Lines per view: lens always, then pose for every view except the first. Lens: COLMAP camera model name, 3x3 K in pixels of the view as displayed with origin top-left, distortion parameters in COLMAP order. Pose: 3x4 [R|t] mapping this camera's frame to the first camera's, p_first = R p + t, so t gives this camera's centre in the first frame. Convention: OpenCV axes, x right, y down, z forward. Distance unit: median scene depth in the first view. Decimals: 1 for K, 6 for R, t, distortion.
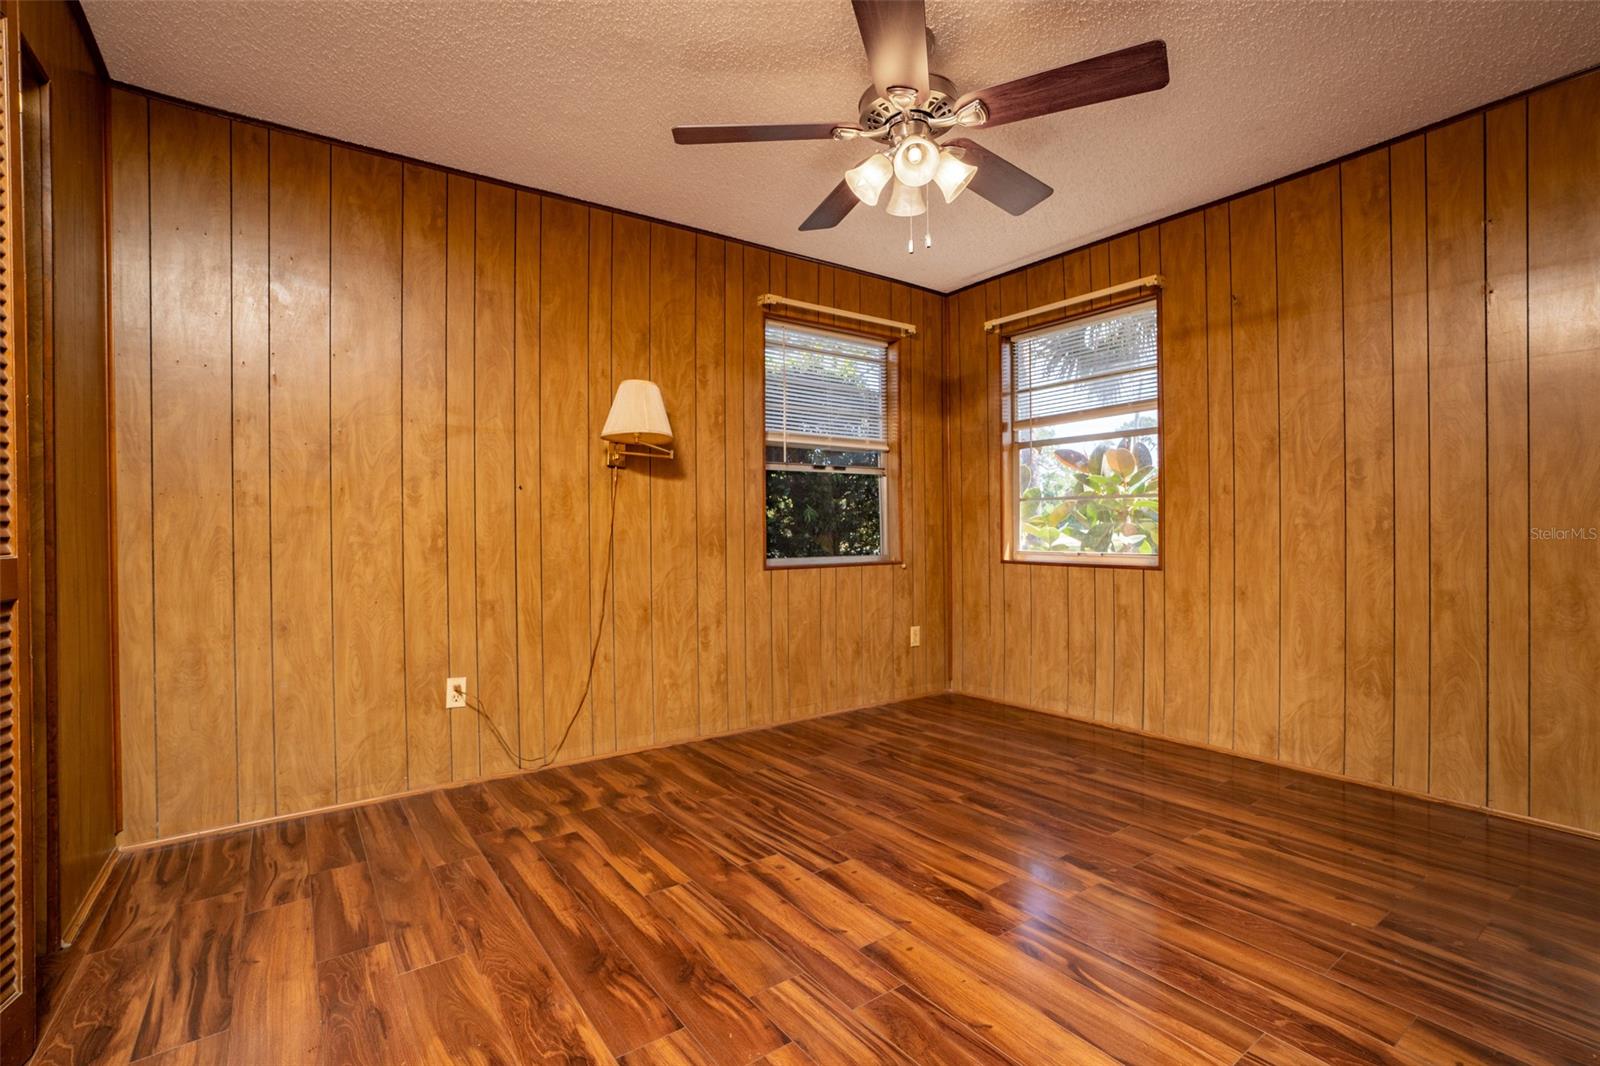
lens RADIAL K [[734.2, 0, 800.0], [0, 734.2, 533.0], [0, 0, 1]] dist [-0.023466, 0.000708]
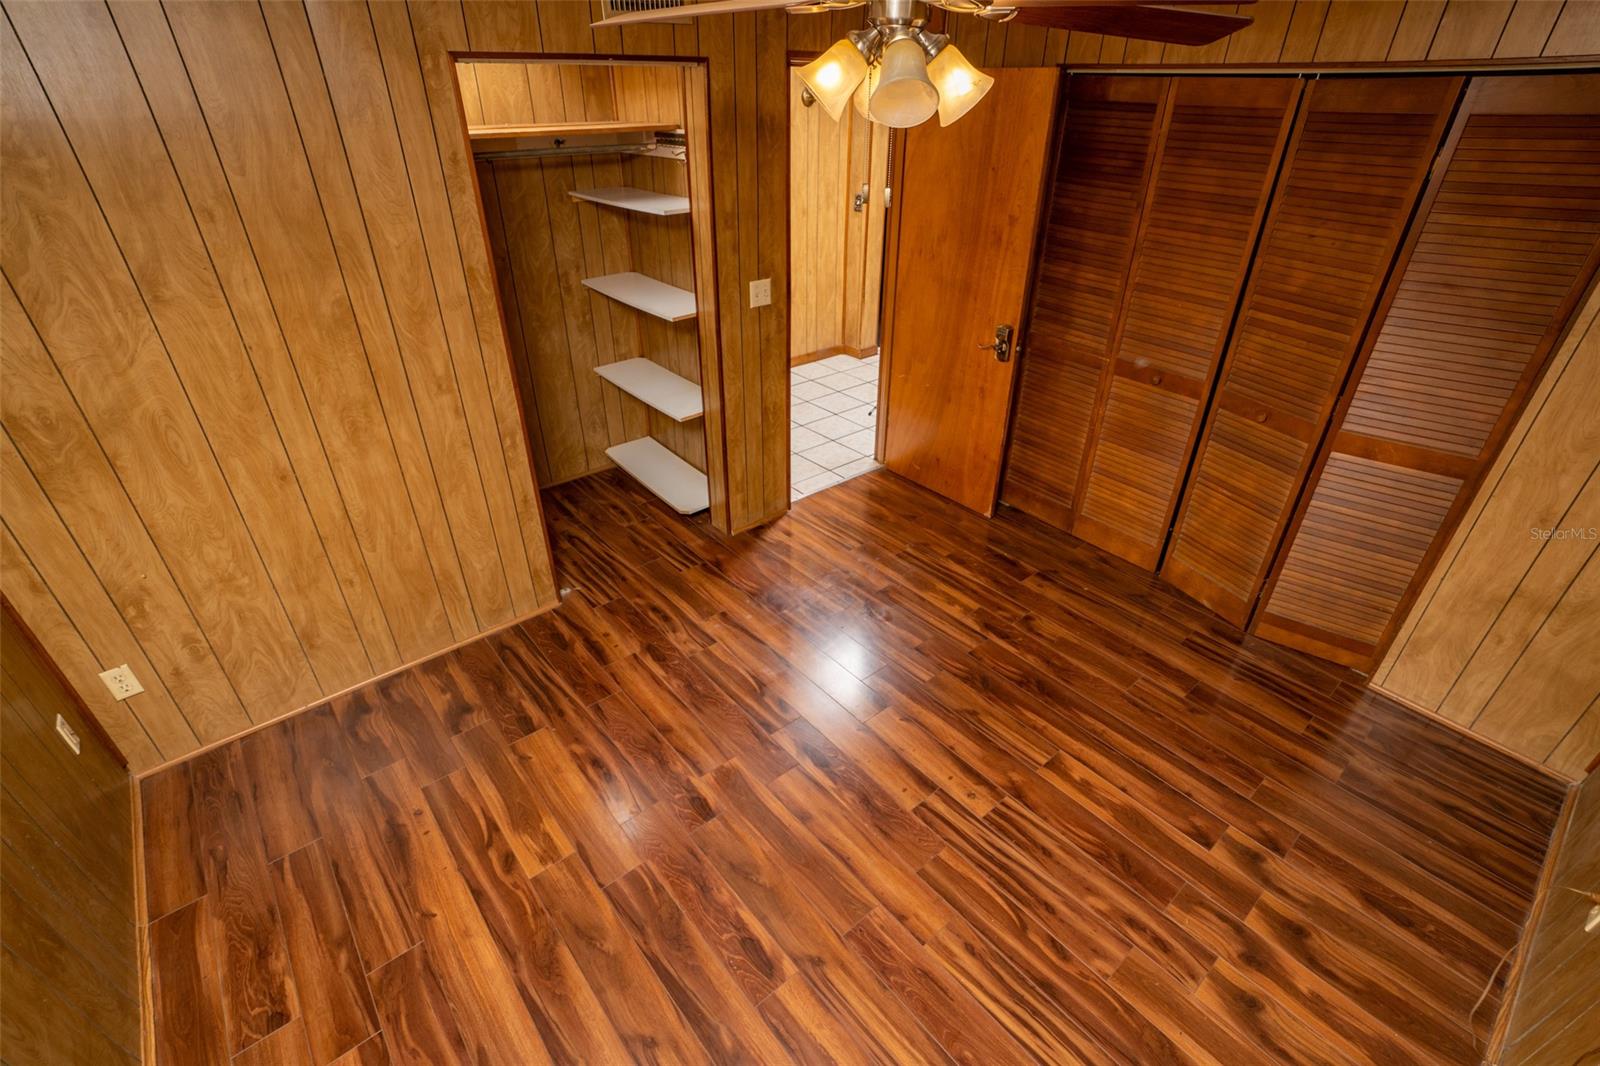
lens RADIAL K [[734.2, 0, 800.0], [0, 734.2, 533.0], [0, 0, 1]] dist [-0.023466, 0.000708]
pose [[-0.997655, 0.034035, -0.059380, 0.242439], [-0.002460, 0.849199, 0.528068, -0.400301], [0.068398, 0.526975, -0.847124, 1.449351]]
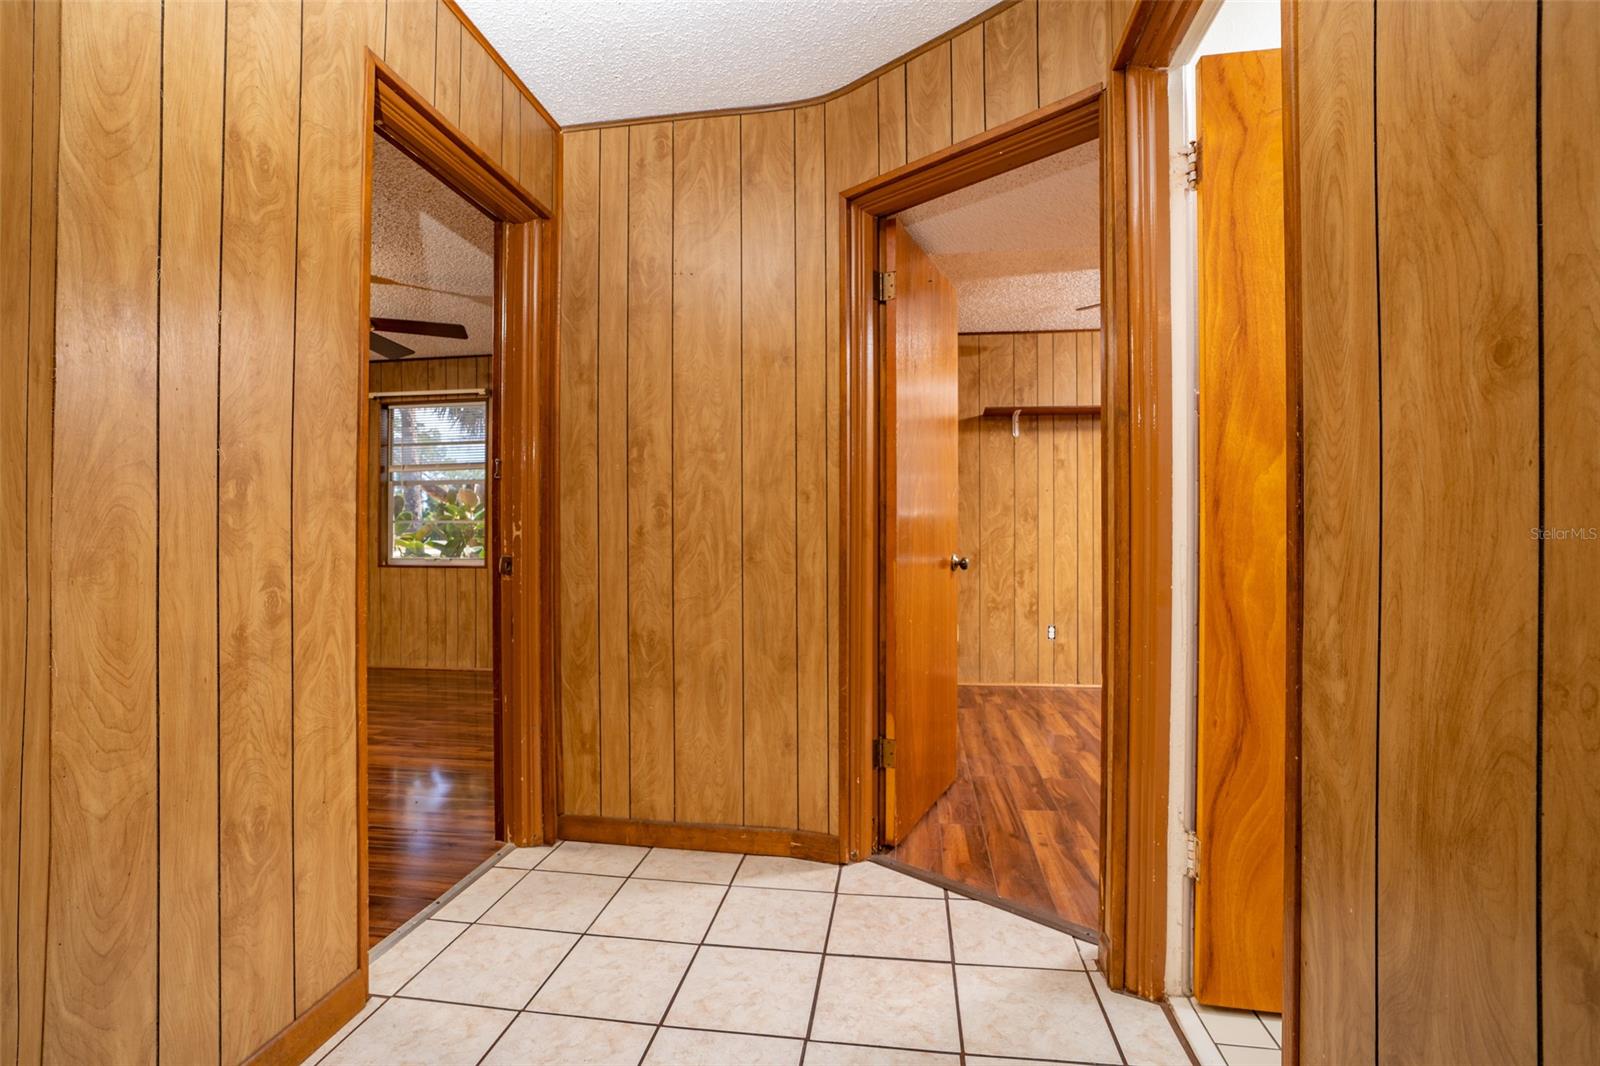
lens RADIAL K [[734.2, 0, 800.0], [0, 734.2, 533.0], [0, 0, 1]] dist [-0.023466, 0.000708]
pose [[0.701819, 0.010053, 0.712284, -0.247019], [-0.001426, 0.999918, -0.012708, -0.011471], [-0.712353, 0.007904, 0.701776, -0.894280]]
